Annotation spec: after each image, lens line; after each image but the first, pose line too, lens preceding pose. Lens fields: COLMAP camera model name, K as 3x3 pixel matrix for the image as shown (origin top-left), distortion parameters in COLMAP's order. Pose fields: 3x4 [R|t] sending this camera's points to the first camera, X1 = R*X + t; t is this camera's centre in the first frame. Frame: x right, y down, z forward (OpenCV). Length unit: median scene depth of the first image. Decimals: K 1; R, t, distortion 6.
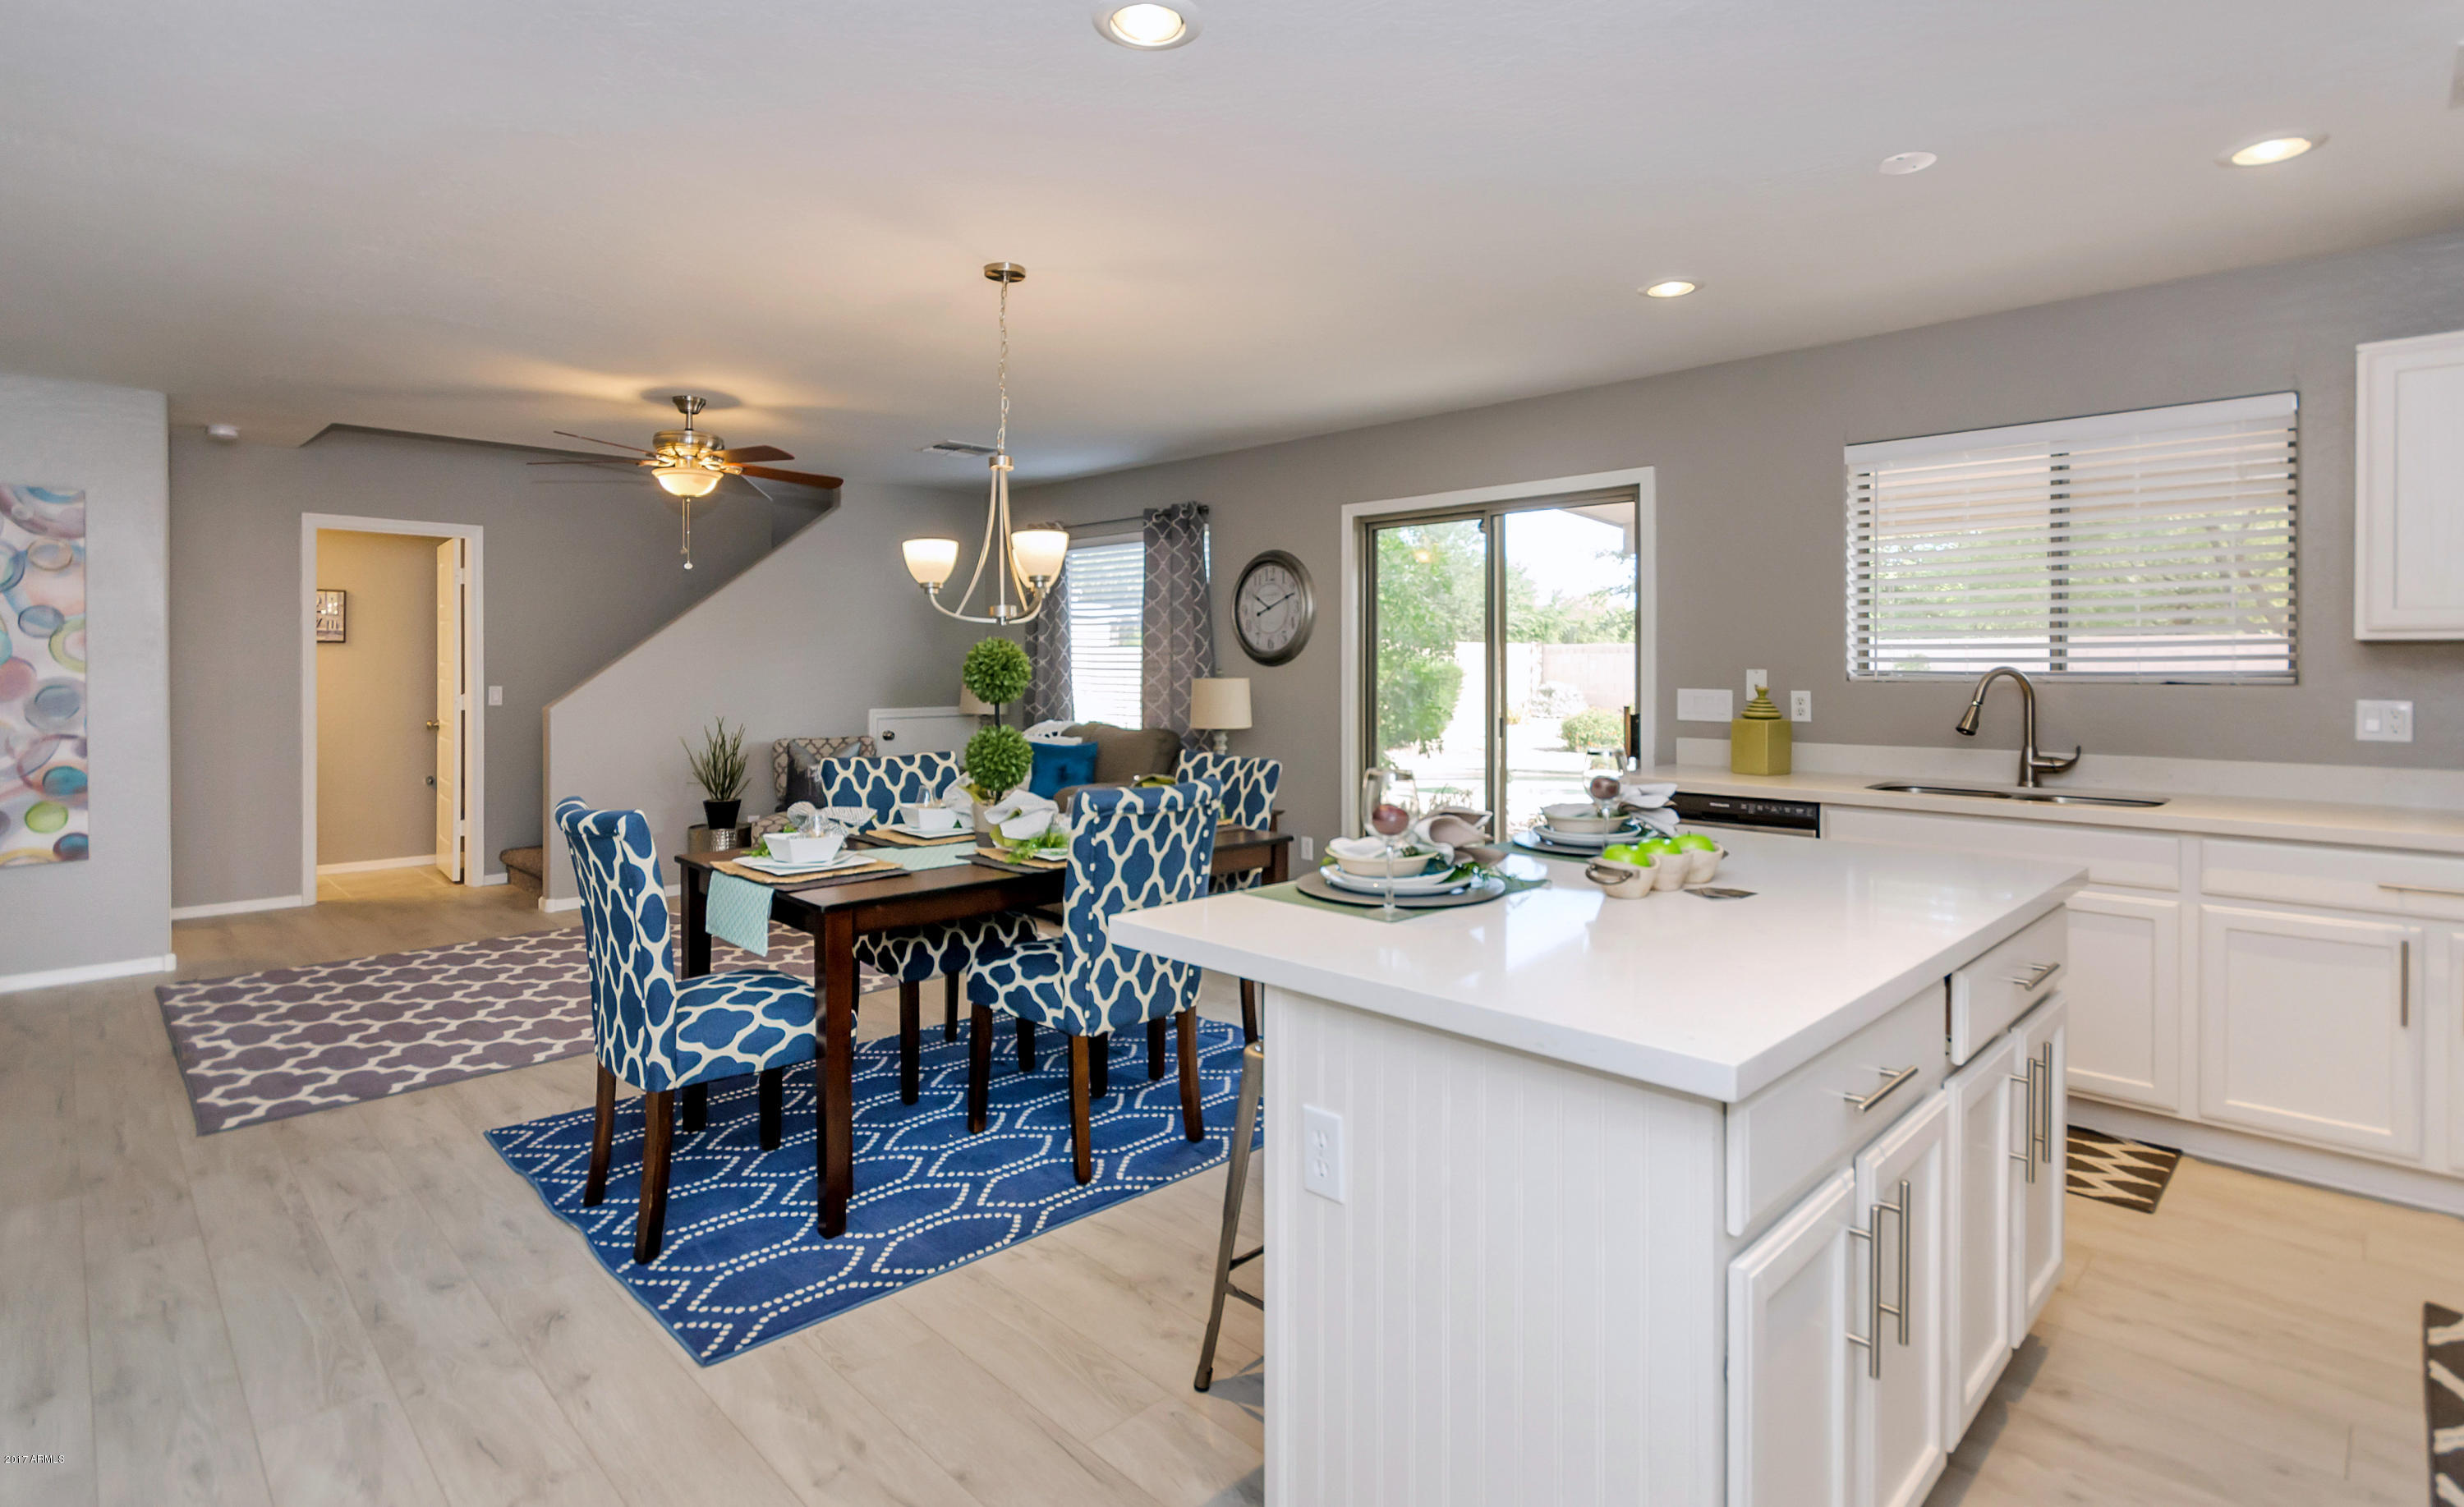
lens RADIAL K [[1182.4, 0, 1239.9], [0, 1182.4, 653.7], [0, 0, 1]] dist [-0.003823, -0.000992]
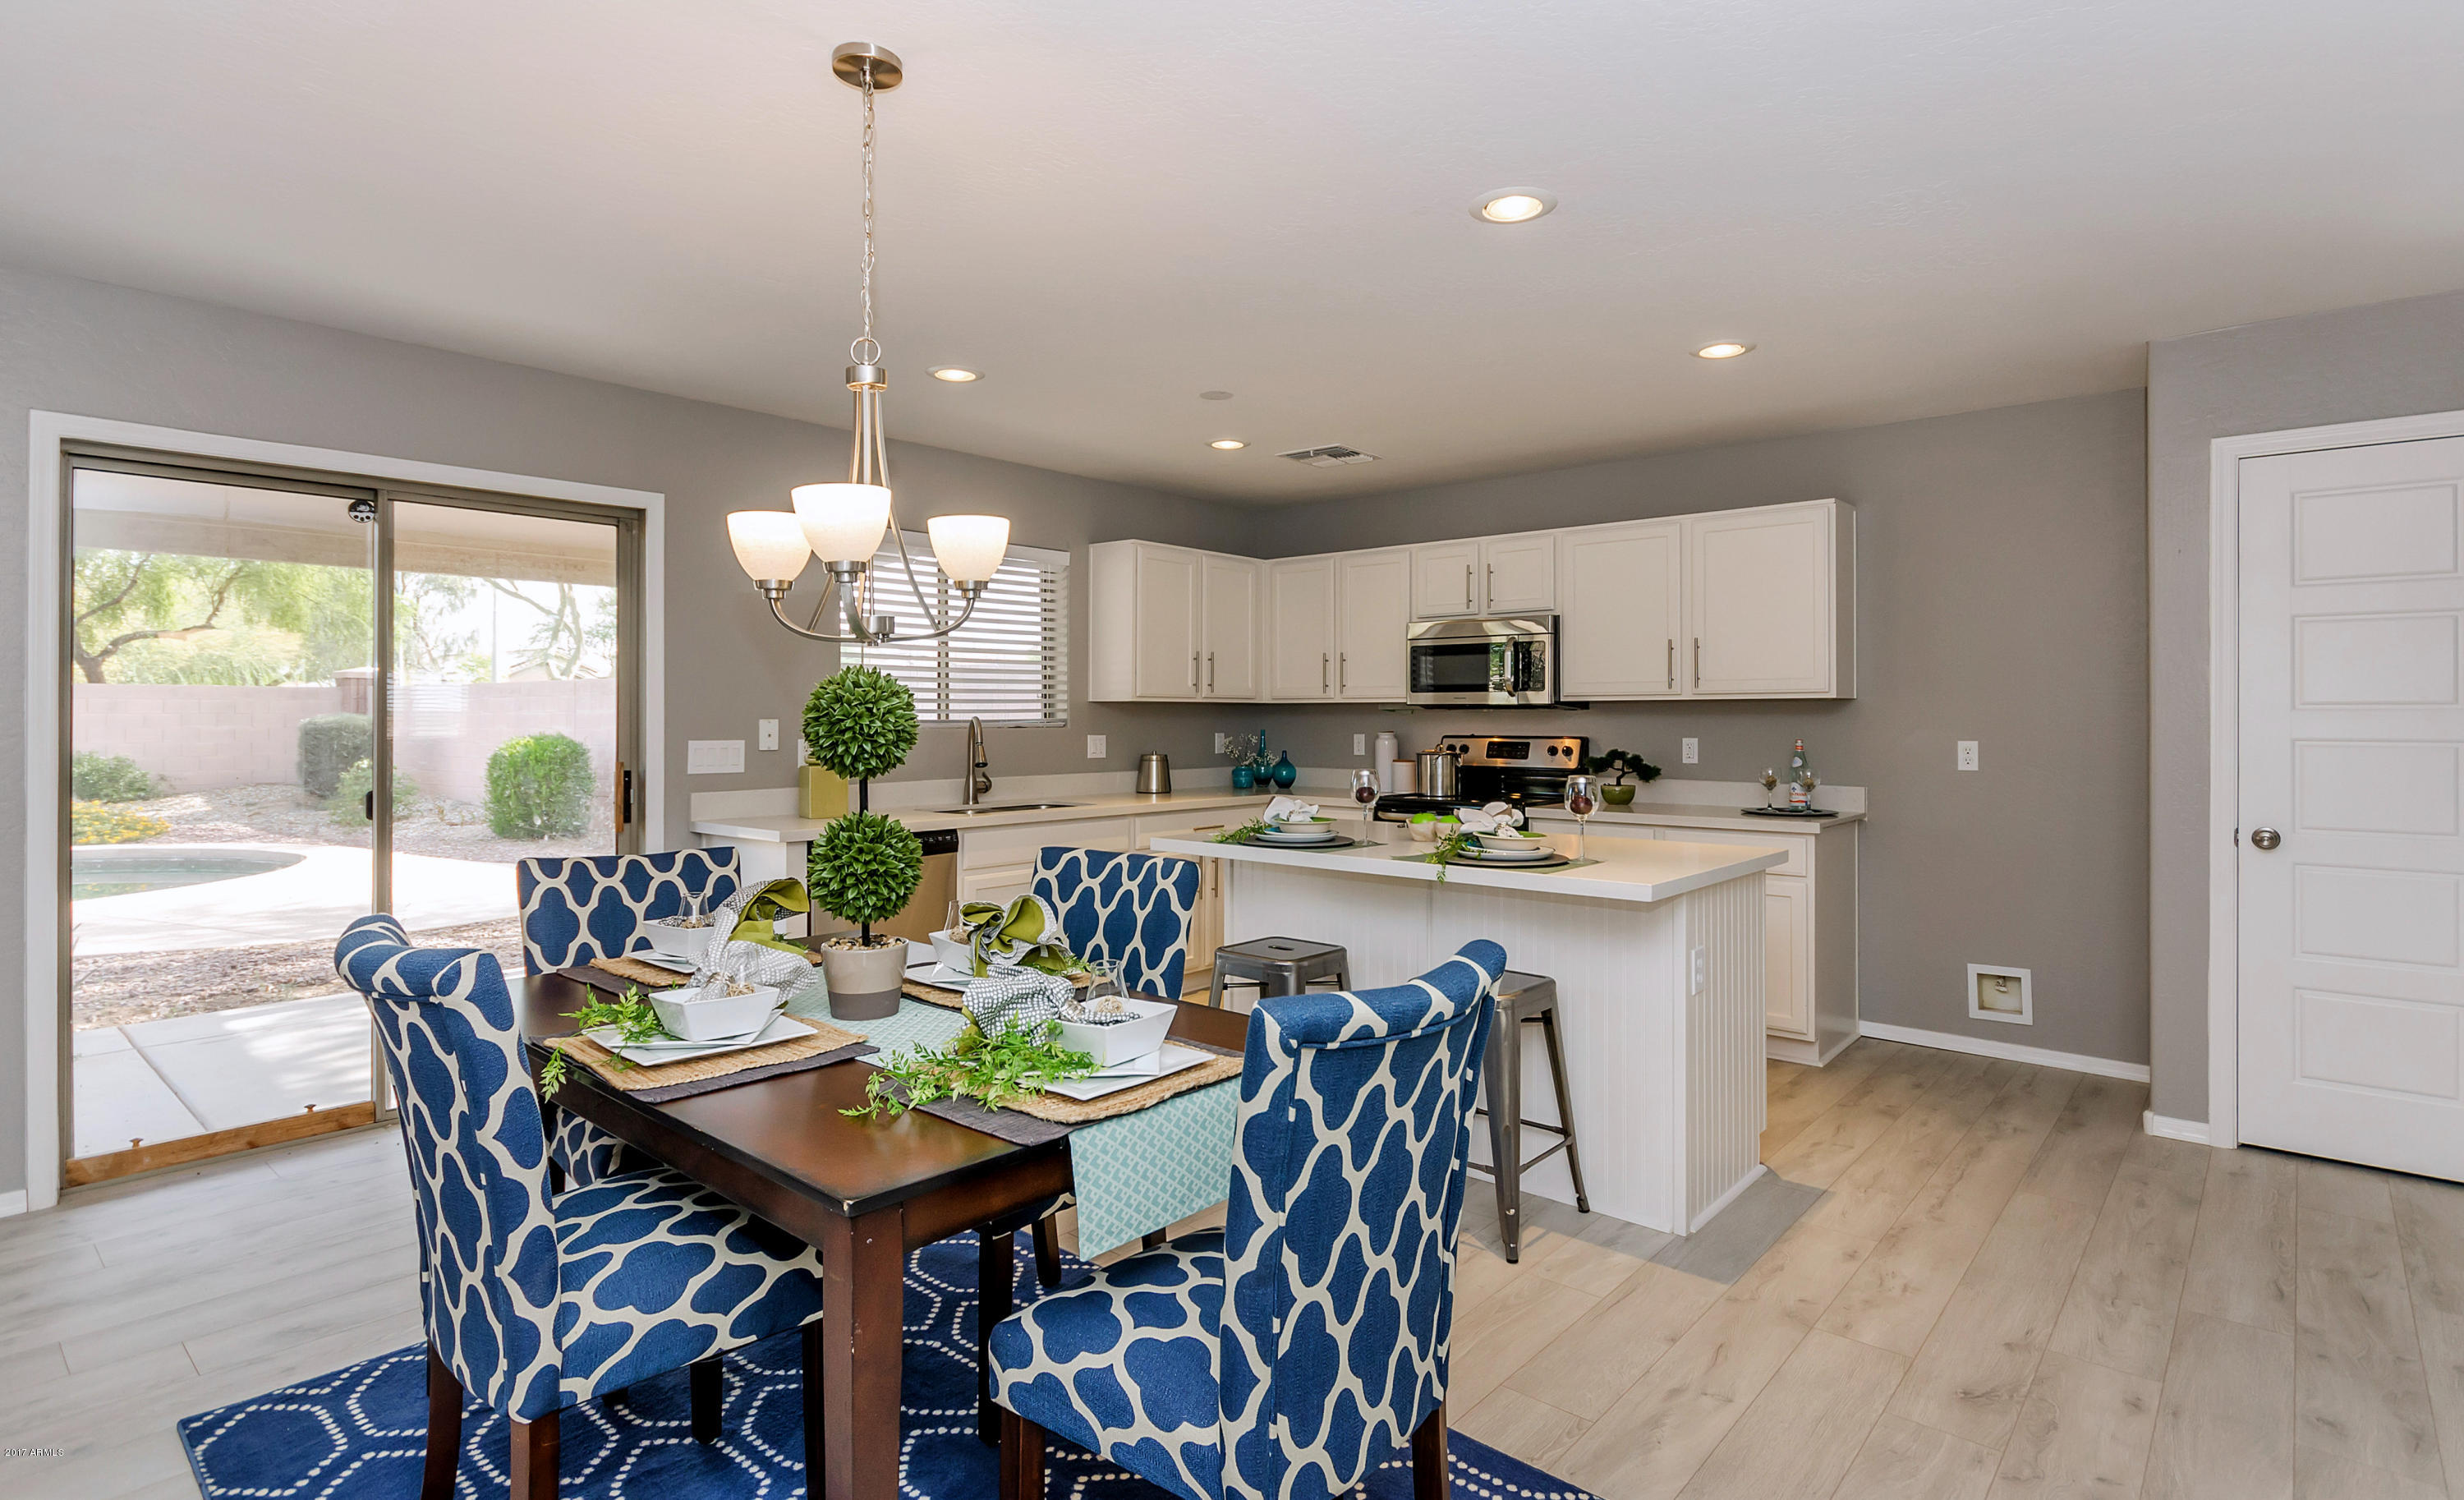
lens RADIAL K [[1225.9, 0, 1232.3], [0, 1225.9, 710.4], [0, 0, 1]] dist [0.003879, 0.000733]
pose [[-0.064349, 0.004732, 0.997916, -0.678510], [-0.009076, 0.999945, -0.005327, 0.007393], [-0.997886, -0.009400, -0.064303, 0.687206]]
